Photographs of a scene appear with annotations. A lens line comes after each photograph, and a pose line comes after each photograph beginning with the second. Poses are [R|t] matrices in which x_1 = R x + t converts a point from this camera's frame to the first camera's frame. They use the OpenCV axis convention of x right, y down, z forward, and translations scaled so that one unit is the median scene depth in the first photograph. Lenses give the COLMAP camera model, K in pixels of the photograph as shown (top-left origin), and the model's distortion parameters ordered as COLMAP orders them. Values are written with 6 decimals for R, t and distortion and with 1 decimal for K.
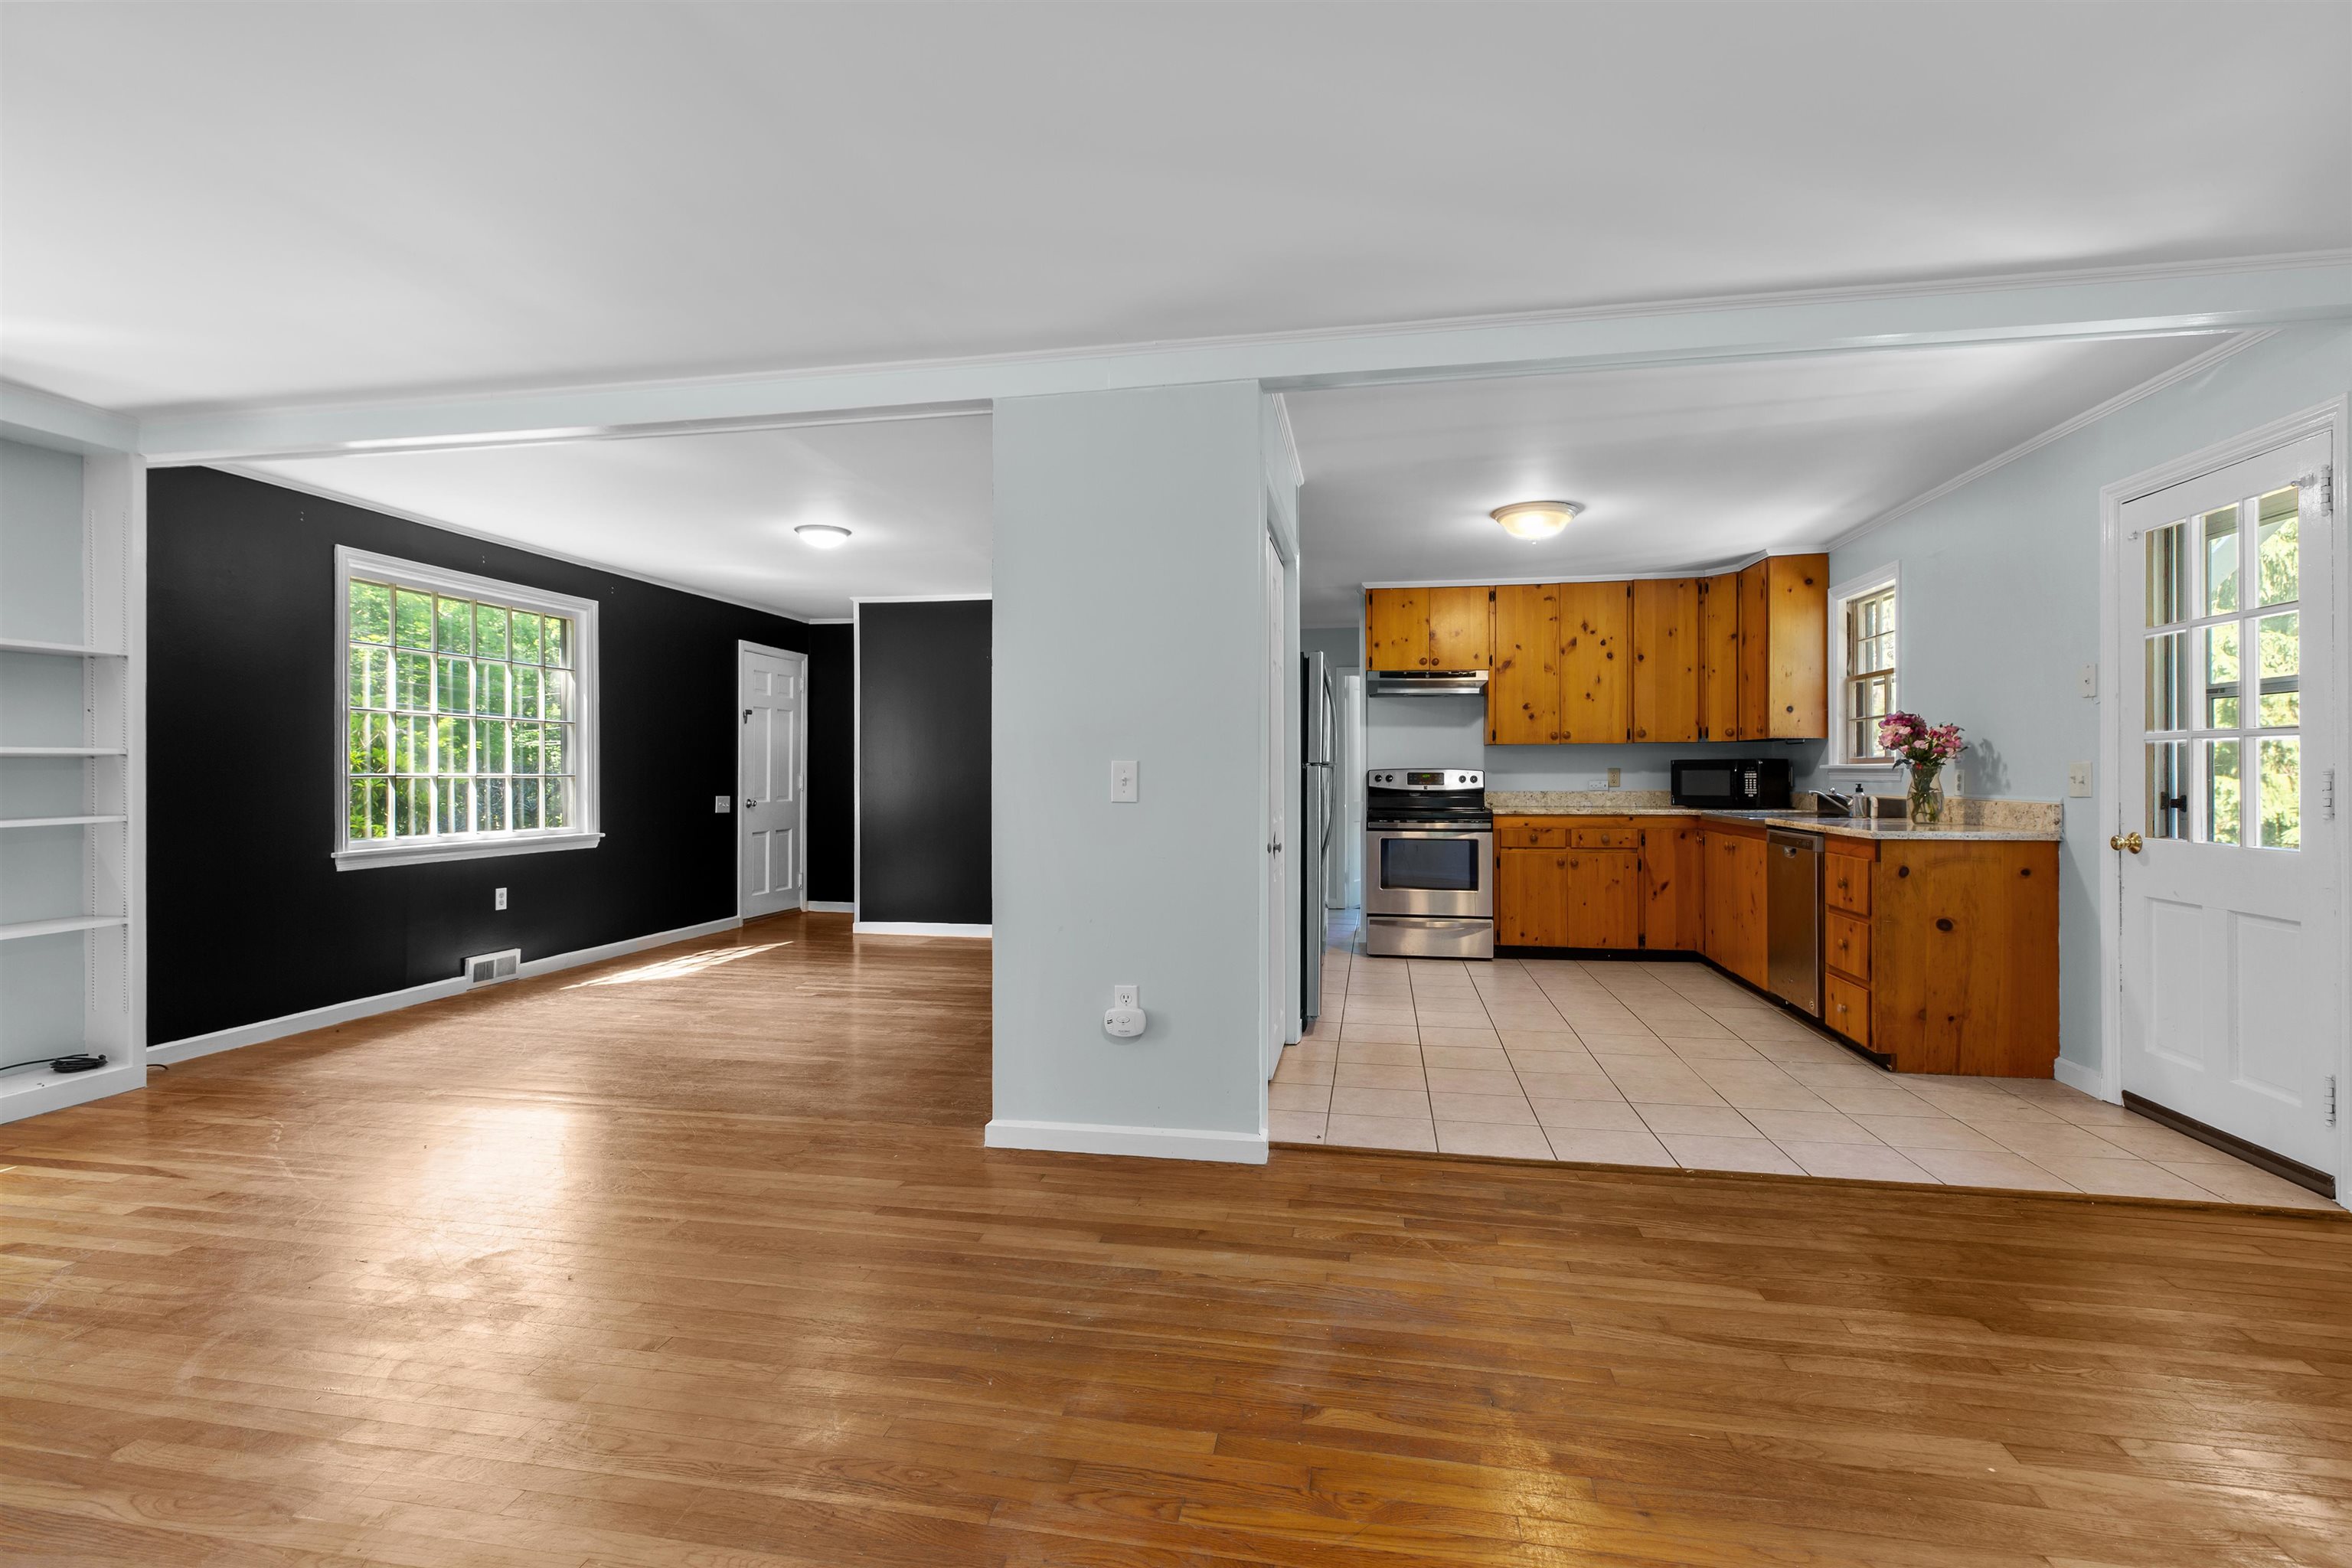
lens RADIAL K [[1059.8, 0, 1174.1], [0, 1059.8, 777.9], [0, 0, 1]] dist [0.001732, 0.000280]
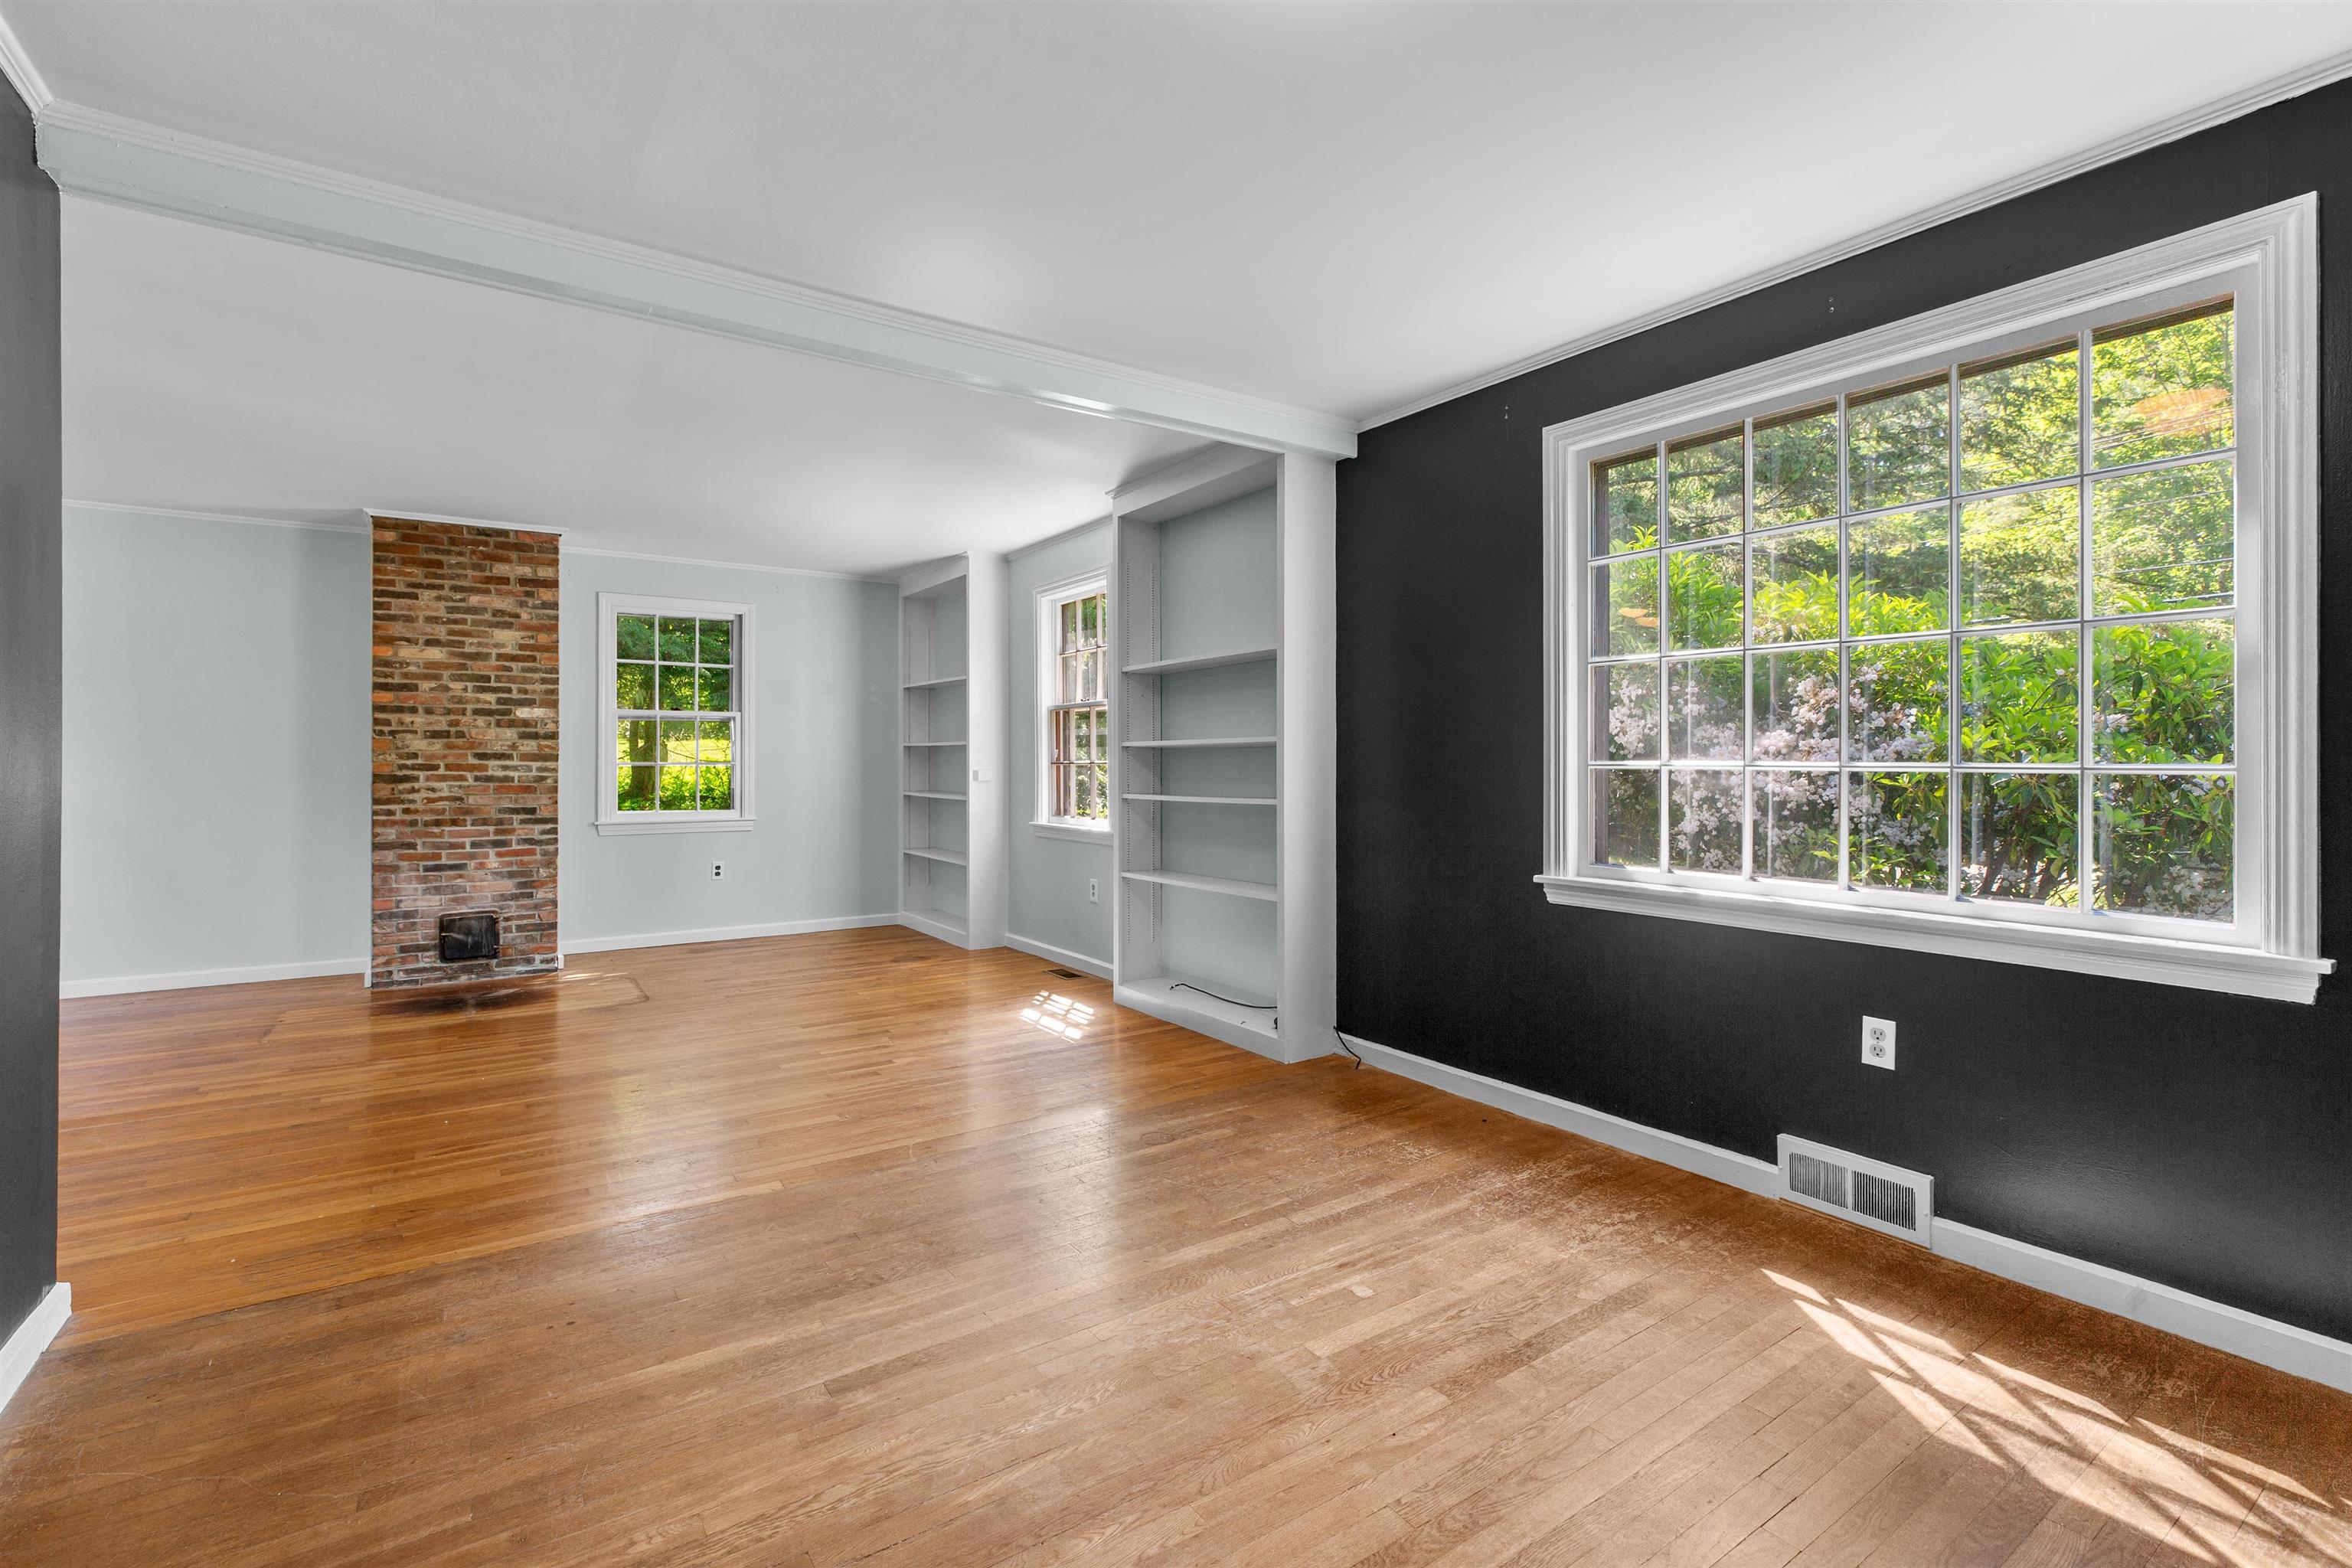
lens RADIAL K [[1059.8, 0, 1165.6], [0, 1059.8, 764.8], [0, 0, 1]] dist [0.001732, 0.000280]
pose [[-0.711974, 0.003106, -0.702199, -0.117579], [-0.004923, 0.999944, 0.009415, -0.006019], [0.702189, 0.010160, -0.711918, 1.208588]]
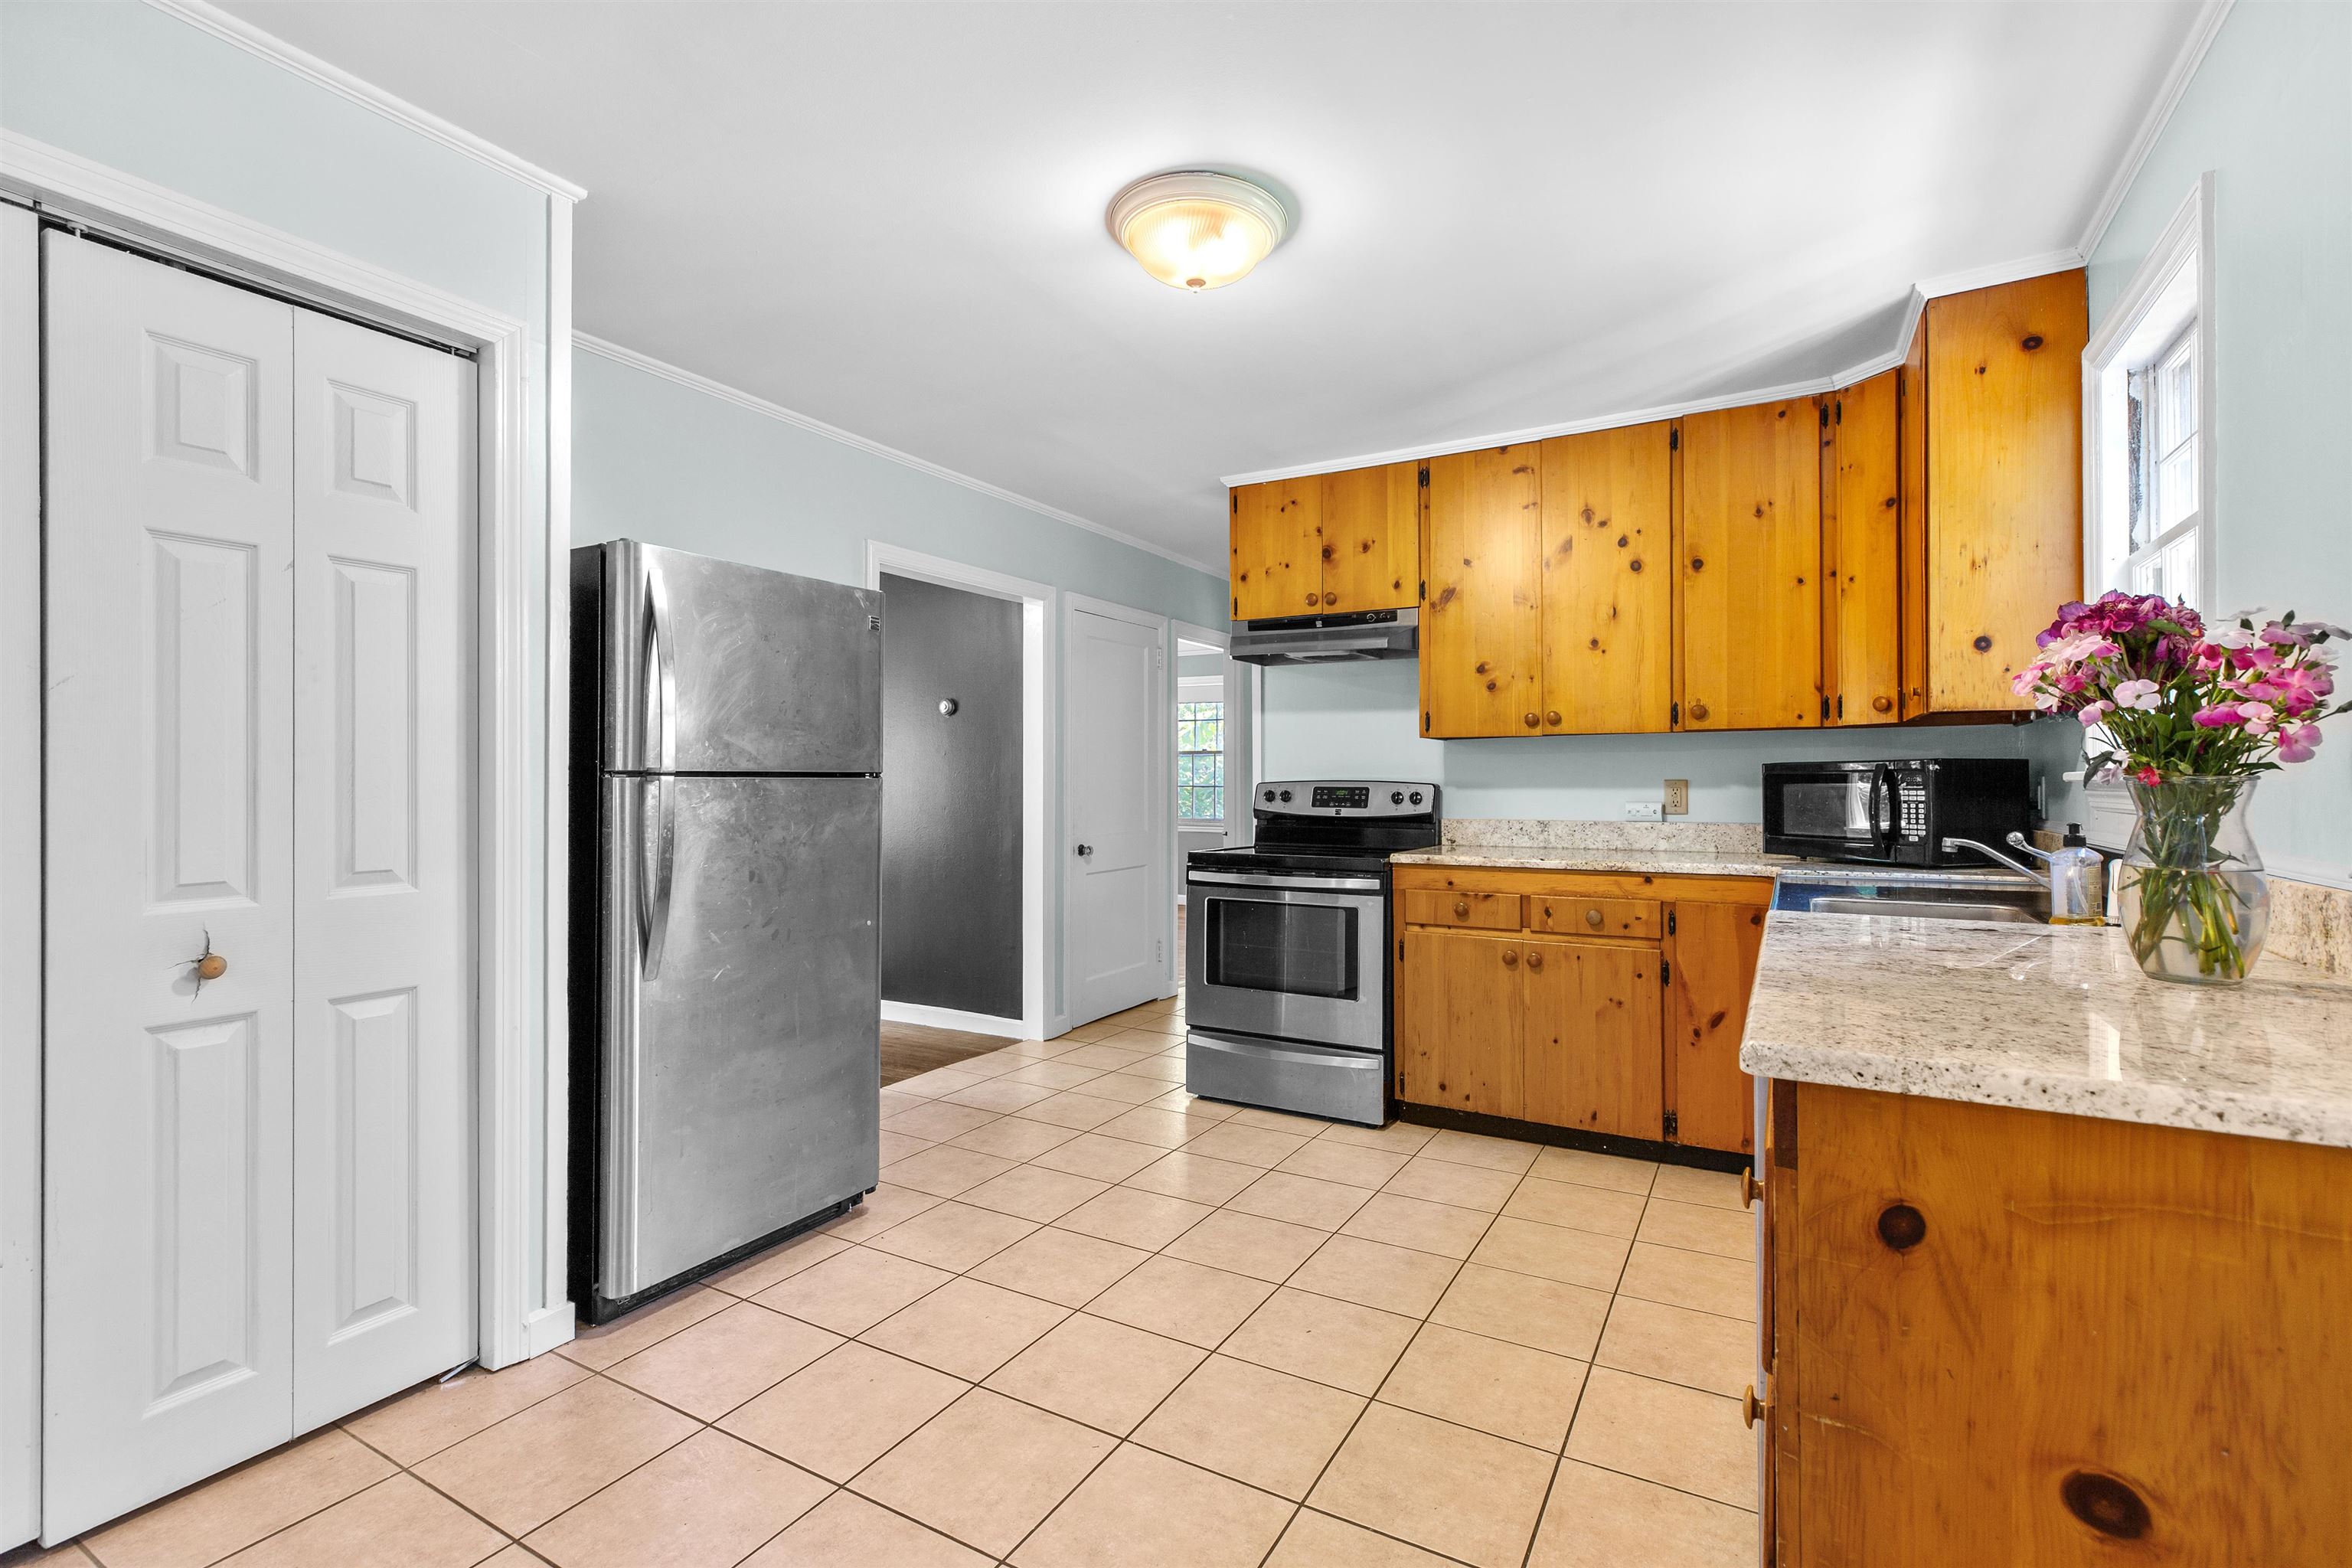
lens RADIAL K [[1059.8, 0, 1171.1], [0, 1059.8, 776.0], [0, 0, 1]] dist [0.001732, 0.000280]
pose [[0.946282, -0.001589, -0.323339, 0.467693], [-0.002049, 0.999938, -0.010912, -0.006094], [0.323336, 0.010988, 0.946220, 0.554967]]
